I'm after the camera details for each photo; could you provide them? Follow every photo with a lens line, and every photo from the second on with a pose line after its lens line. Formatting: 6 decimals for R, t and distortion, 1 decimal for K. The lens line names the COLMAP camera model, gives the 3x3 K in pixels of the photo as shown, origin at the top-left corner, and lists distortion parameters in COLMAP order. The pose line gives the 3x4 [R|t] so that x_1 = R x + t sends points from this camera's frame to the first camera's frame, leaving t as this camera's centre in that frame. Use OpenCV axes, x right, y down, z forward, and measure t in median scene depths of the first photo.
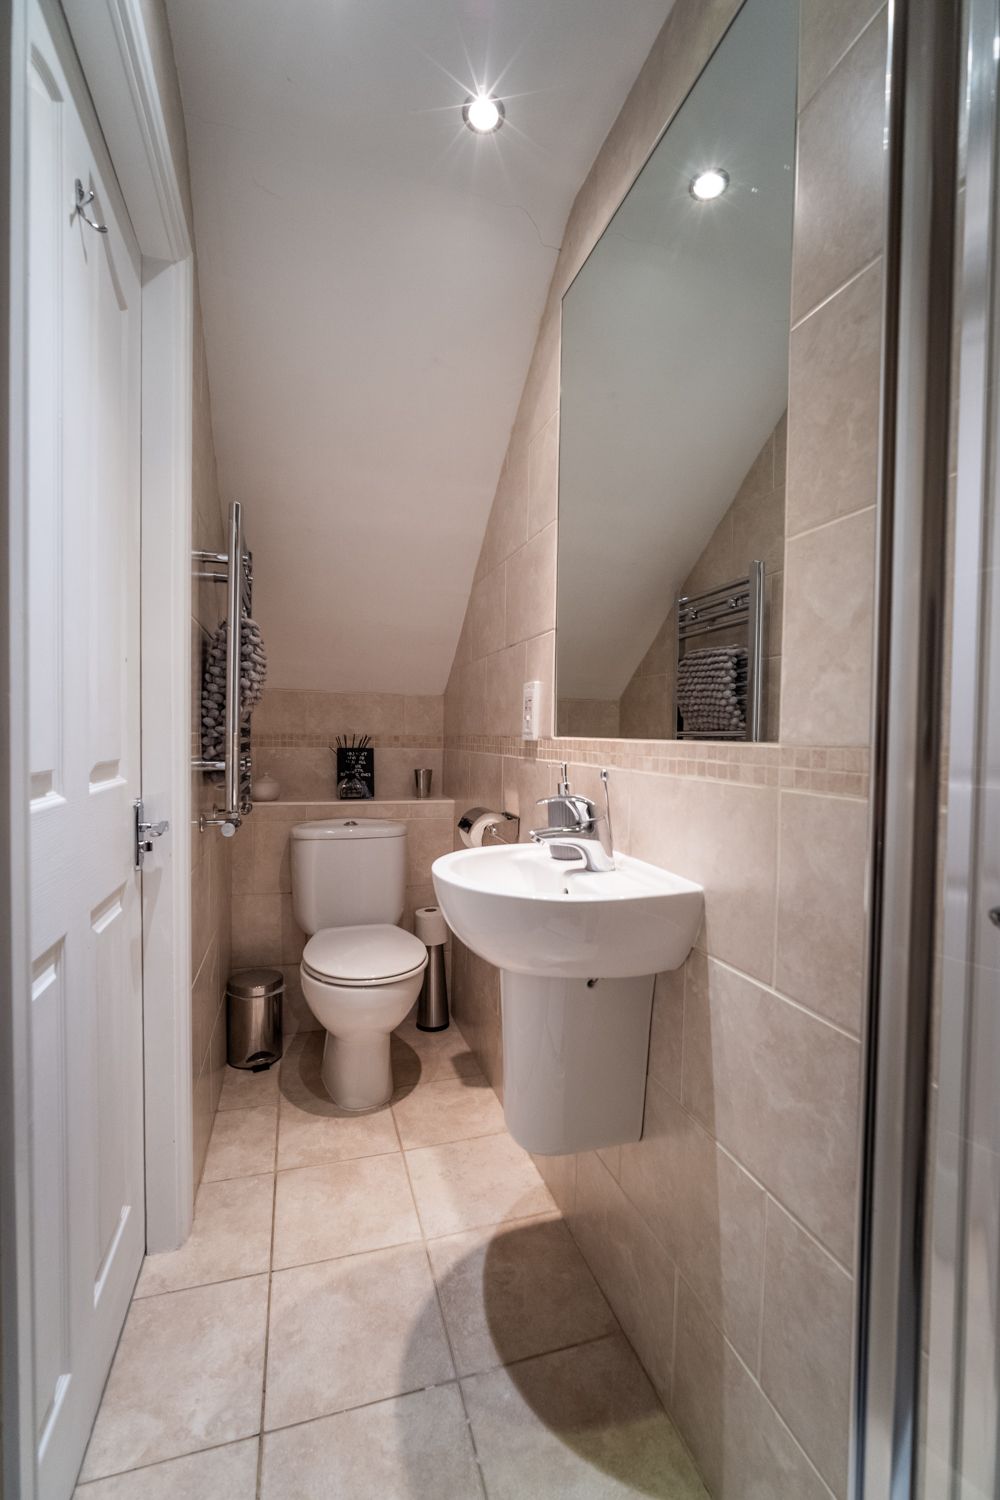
lens RADIAL K [[679.2, 0, 500.4], [0, 679.2, 745.5], [0, 0, 1]] dist [-0.000511, 0.001722]
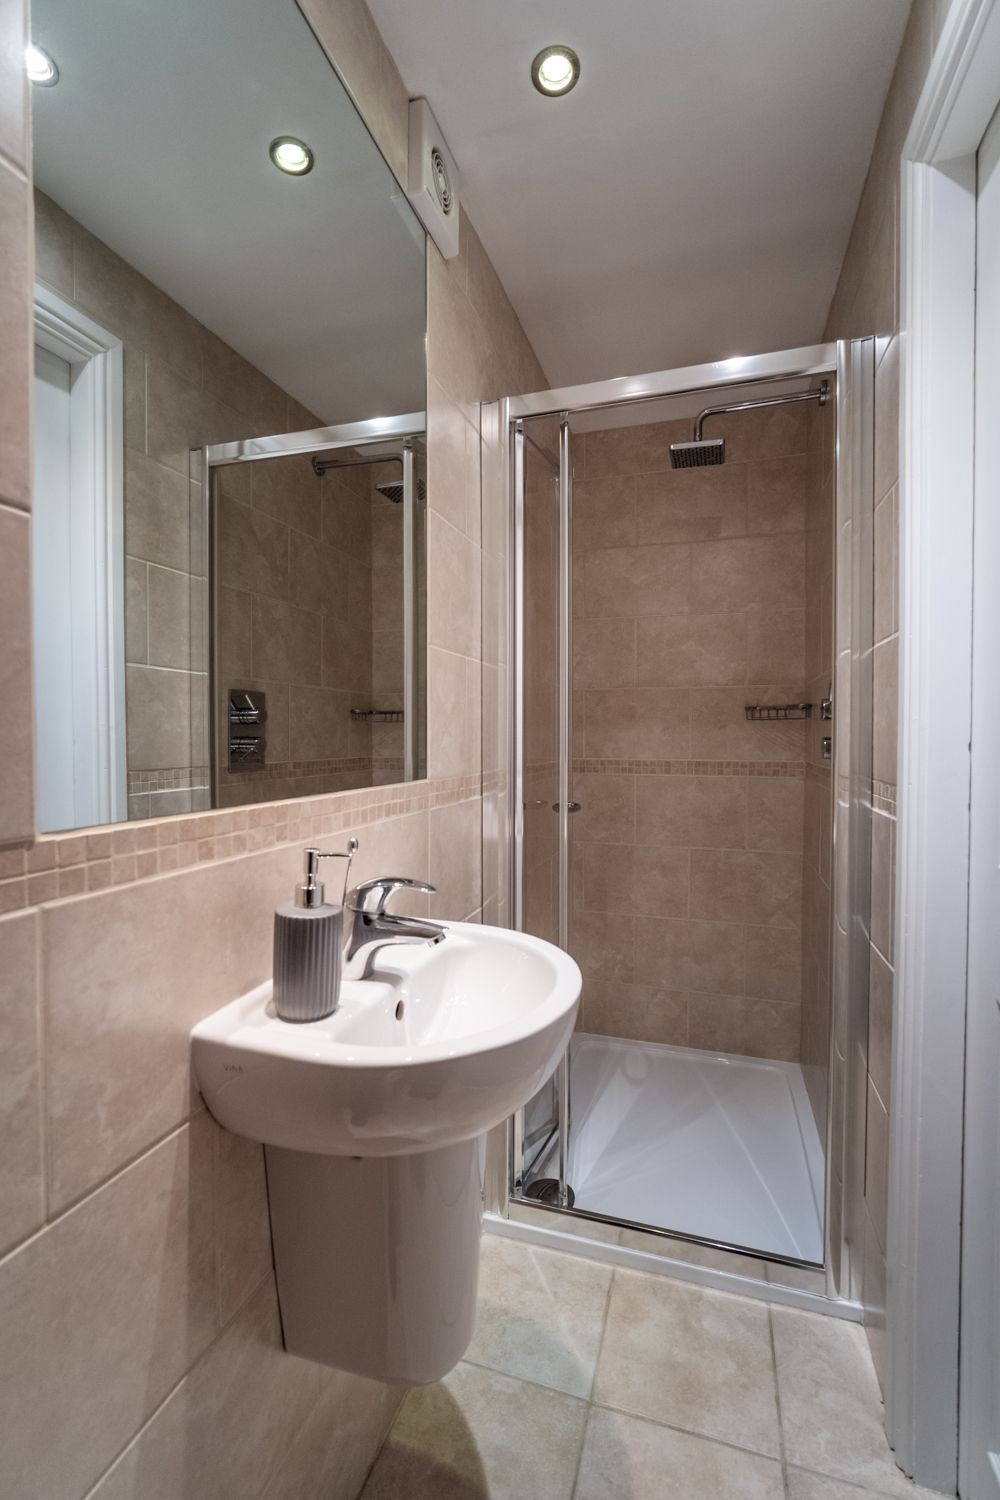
lens RADIAL K [[679.2, 0, 496.2], [0, 679.2, 749.4], [0, 0, 1]] dist [-0.000511, 0.001722]
pose [[-0.823531, -0.025885, 0.566680, -0.449536], [-0.003200, 0.999154, 0.040989, -0.105132], [-0.567262, 0.031942, -0.822918, 1.719027]]
